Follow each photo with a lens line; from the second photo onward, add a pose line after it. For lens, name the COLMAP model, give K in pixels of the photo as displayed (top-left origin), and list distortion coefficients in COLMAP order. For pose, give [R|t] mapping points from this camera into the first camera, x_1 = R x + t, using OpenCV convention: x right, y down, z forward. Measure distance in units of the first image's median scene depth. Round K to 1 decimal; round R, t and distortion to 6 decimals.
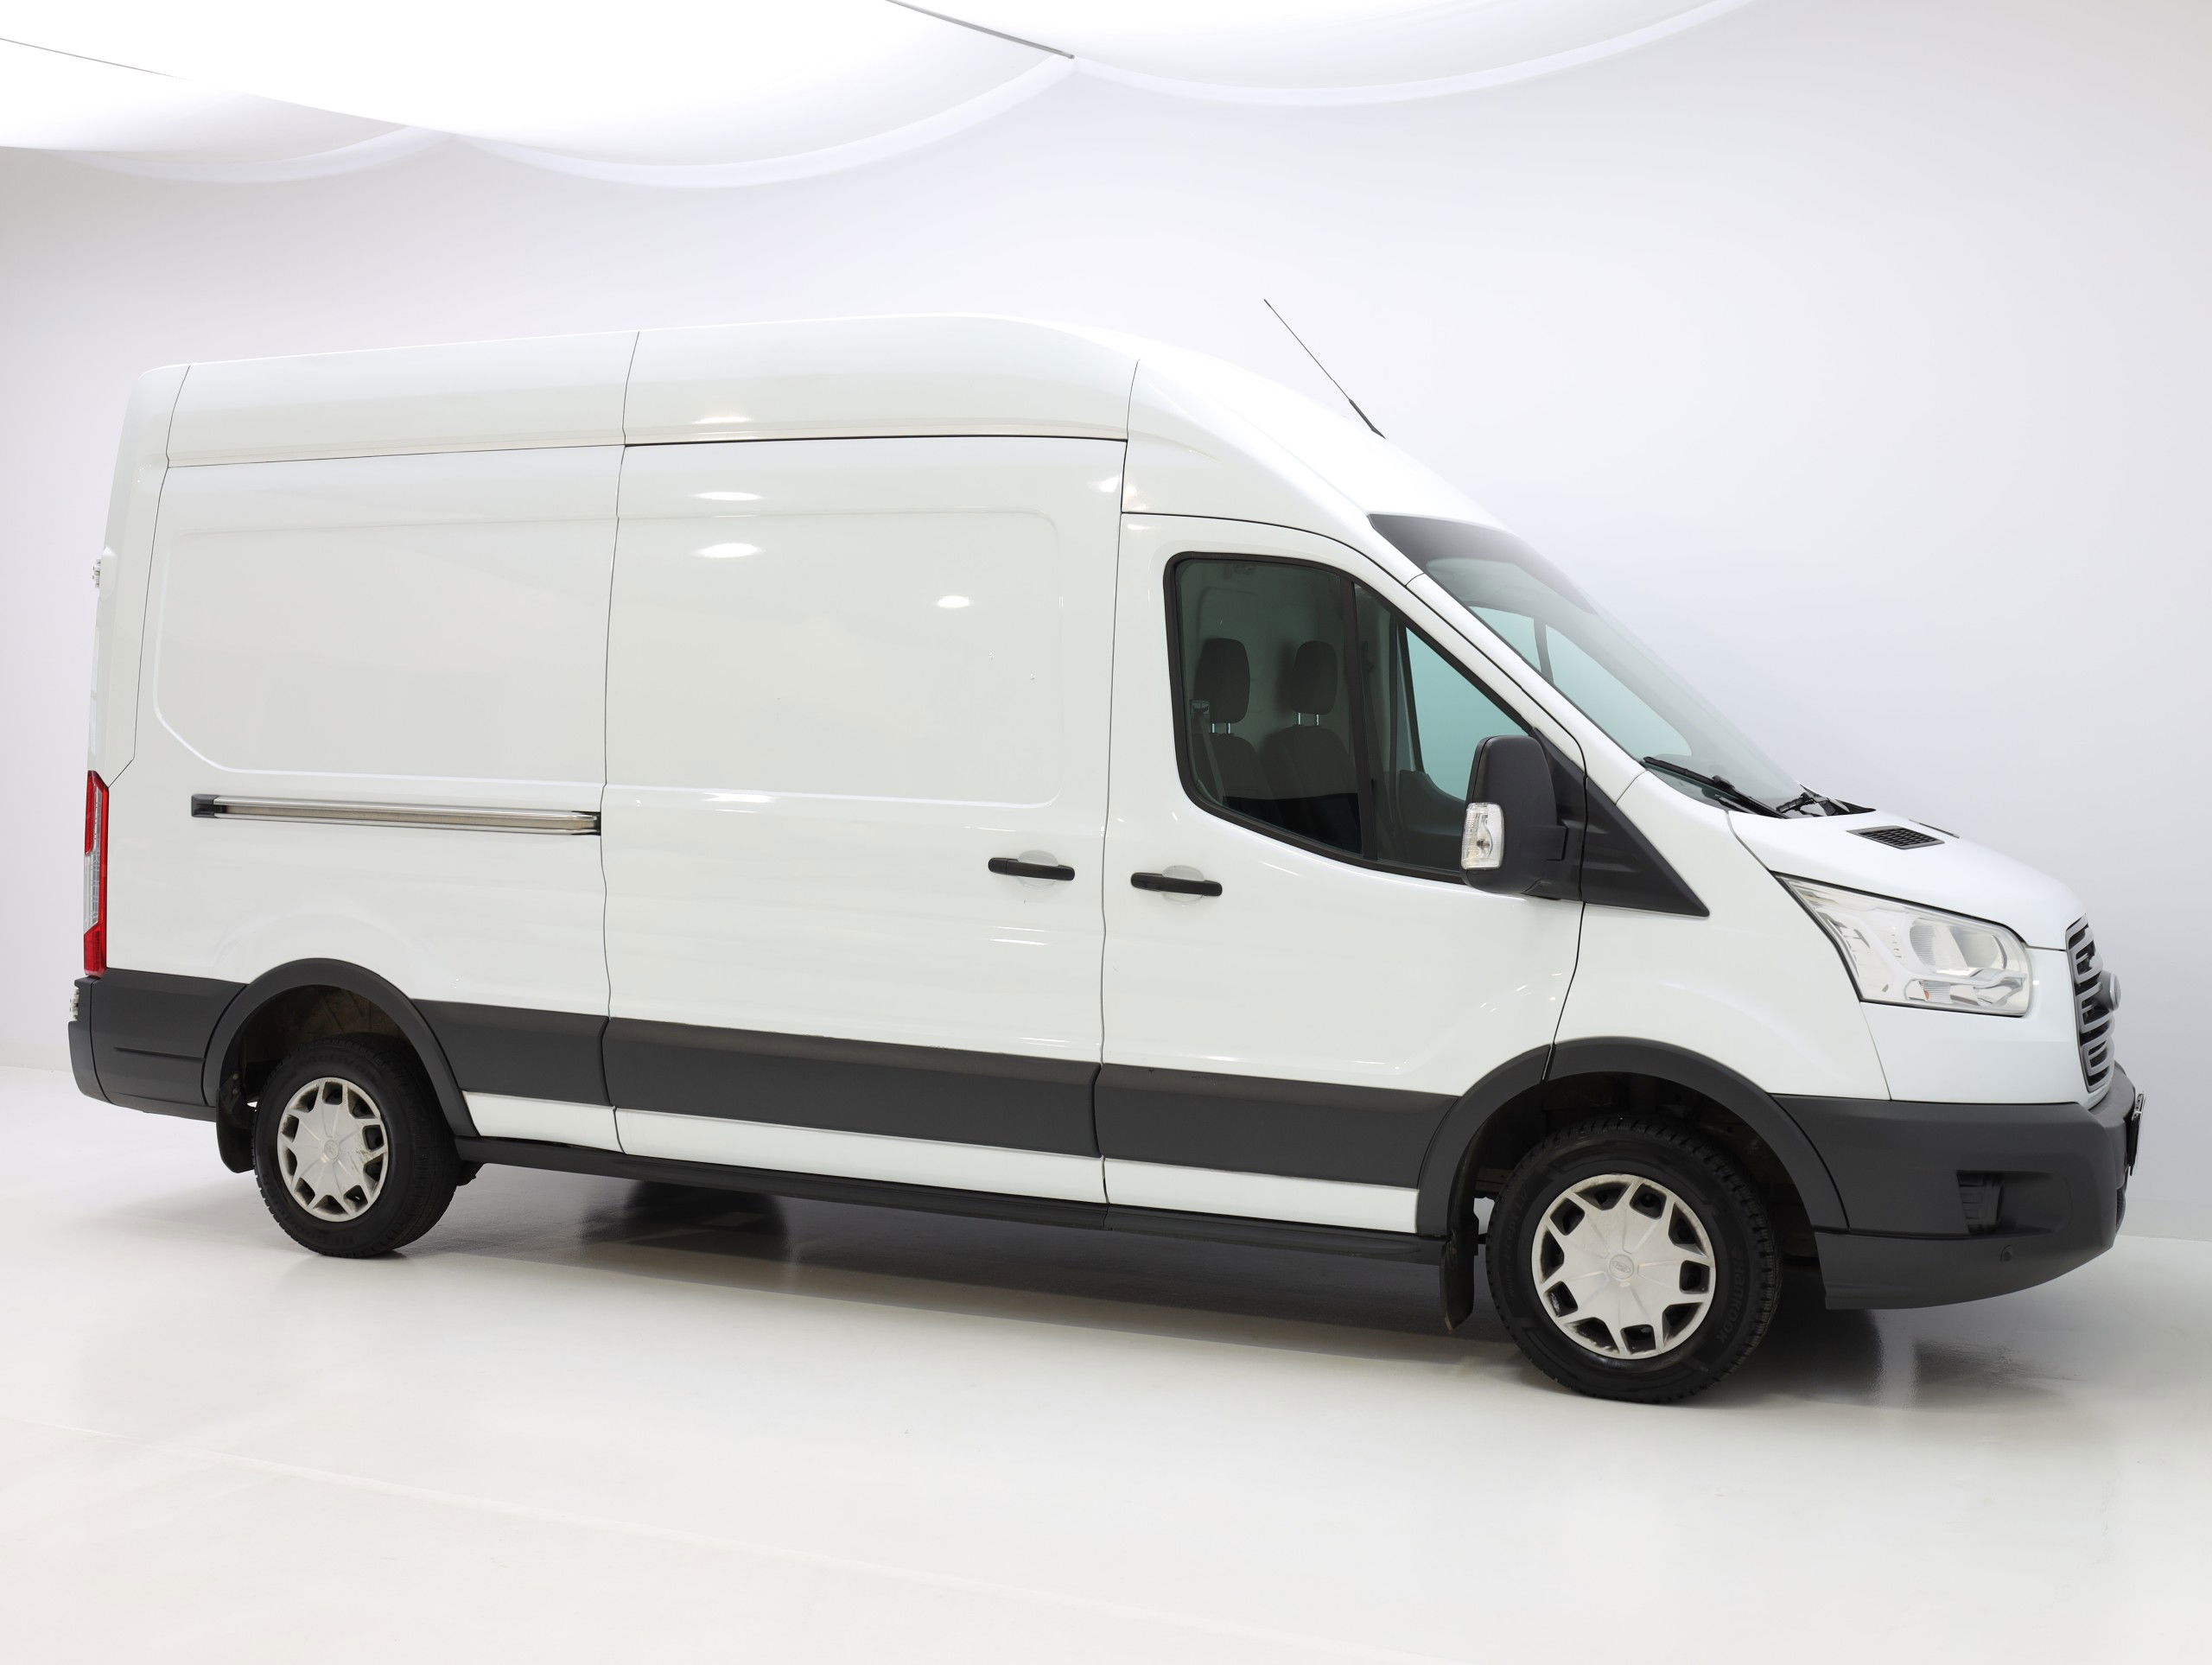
lens RADIAL K [[2375.2, 0, 1106.0], [0, 2375.2, 832.5], [0, 0, 1]] dist [-0.005436, 0.004053]
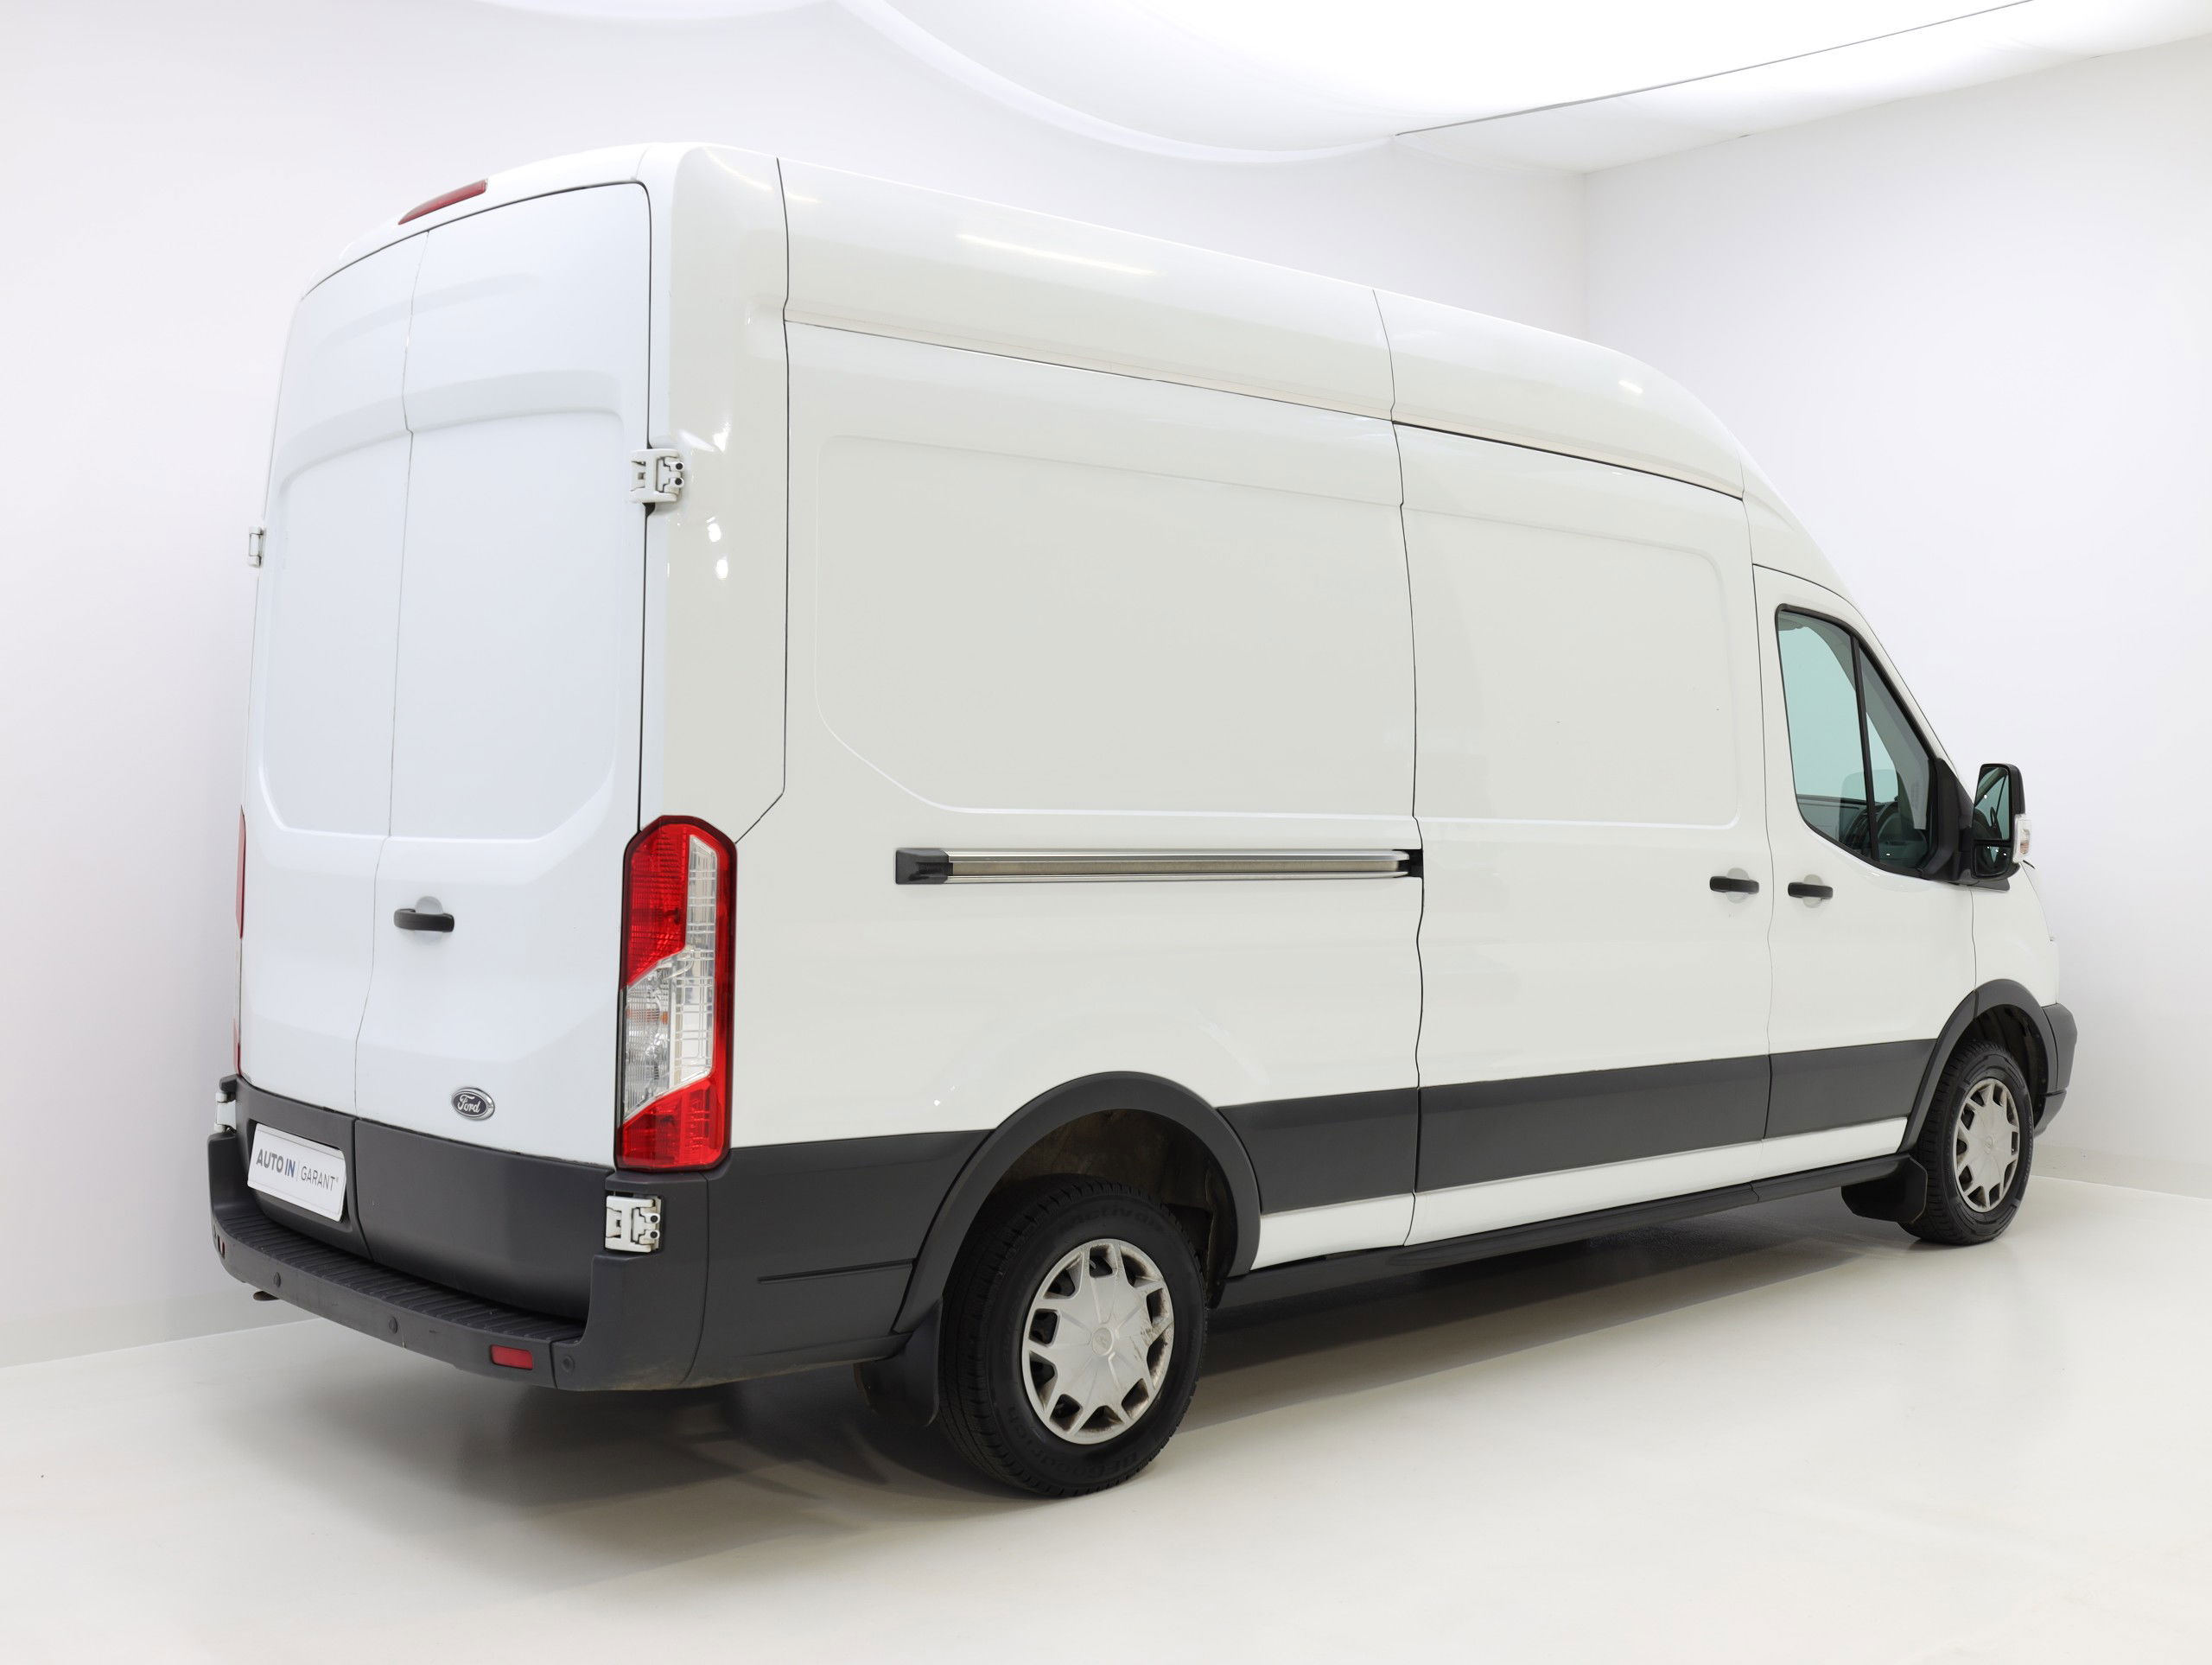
lens RADIAL K [[2375.2, 0, 1106.0], [0, 2375.2, 832.5], [0, 0, 1]] dist [-0.005436, 0.004053]
pose [[0.389984, -0.026882, 0.920429, -0.998472], [0.029904, 0.999416, 0.016518, -0.030760], [-0.920336, 0.021083, 0.390560, 0.735439]]
